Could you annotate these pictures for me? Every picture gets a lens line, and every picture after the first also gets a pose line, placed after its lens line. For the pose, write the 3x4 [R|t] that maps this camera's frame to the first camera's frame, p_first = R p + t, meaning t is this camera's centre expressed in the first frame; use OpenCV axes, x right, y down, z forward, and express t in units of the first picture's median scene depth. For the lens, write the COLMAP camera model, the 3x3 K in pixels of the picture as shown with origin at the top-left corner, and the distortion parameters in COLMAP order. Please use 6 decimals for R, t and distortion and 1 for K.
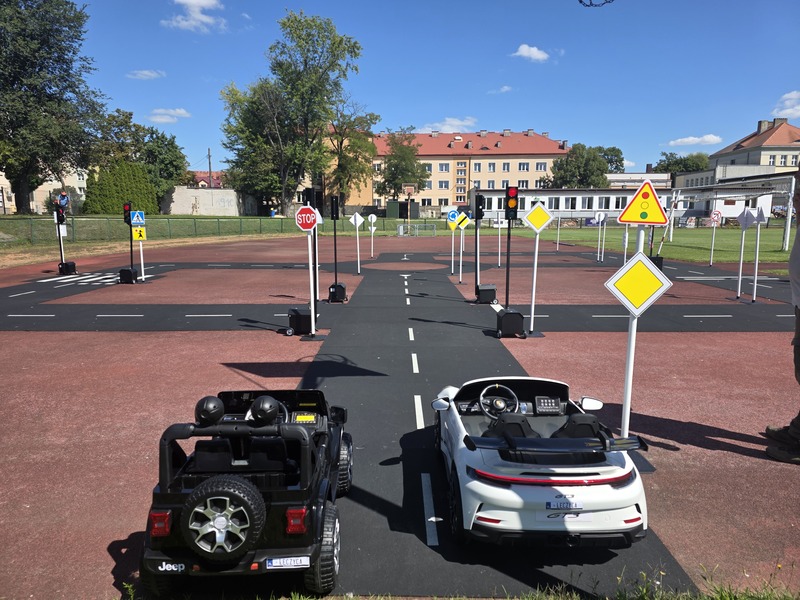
lens RADIAL K [[532.4, 0, 393.5], [0, 532.4, 294.1], [0, 0, 1]] dist [0.052430, -0.041736]
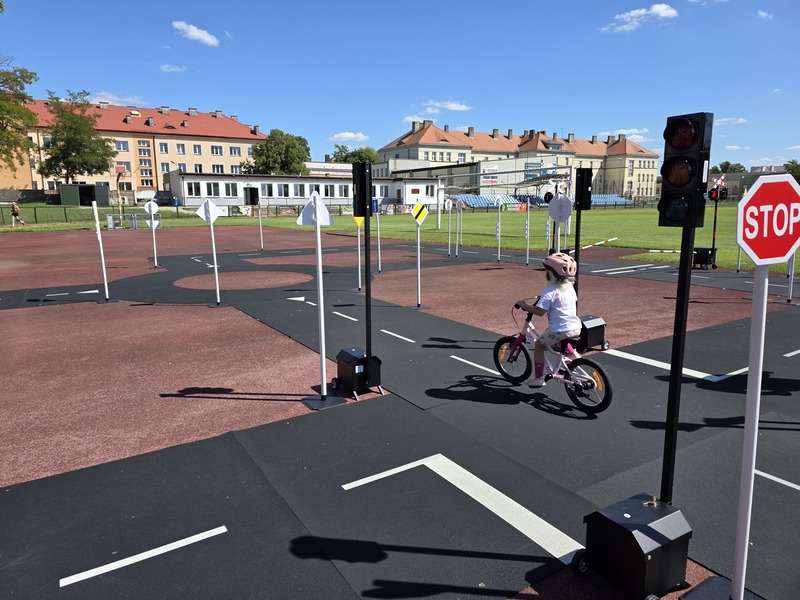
lens RADIAL K [[532.4, 0, 379.8], [0, 532.4, 297.6], [0, 0, 1]] dist [0.052430, -0.041736]
pose [[0.846506, -0.097389, 0.523395, -0.035929], [0.081441, 0.995243, 0.053469, -0.008492], [-0.526113, -0.002636, 0.850411, 0.053614]]
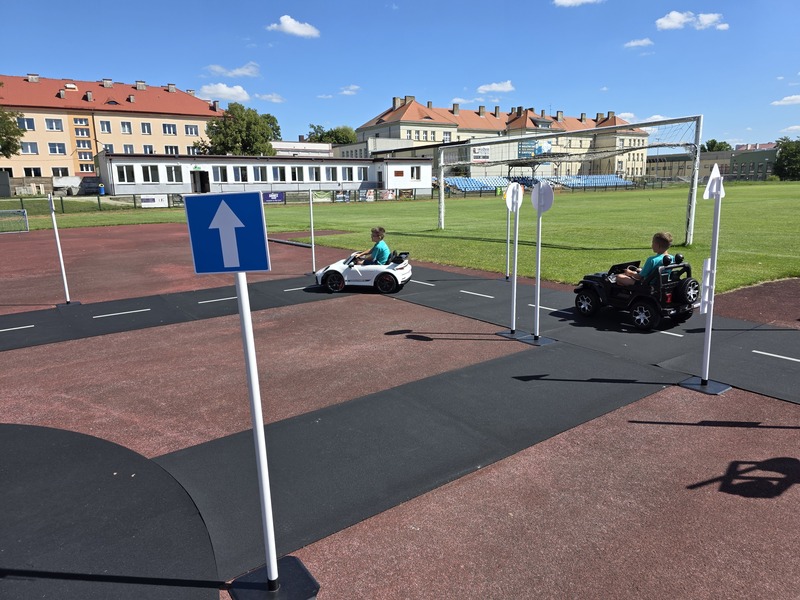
lens RADIAL K [[532.4, 0, 397.7], [0, 532.4, 291.3], [0, 0, 1]] dist [0.052430, -0.041736]
pose [[0.808922, -0.129410, 0.573496, 0.023731], [0.103147, 0.991582, 0.078262, -0.022654], [-0.578796, -0.004154, 0.815461, 0.139786]]
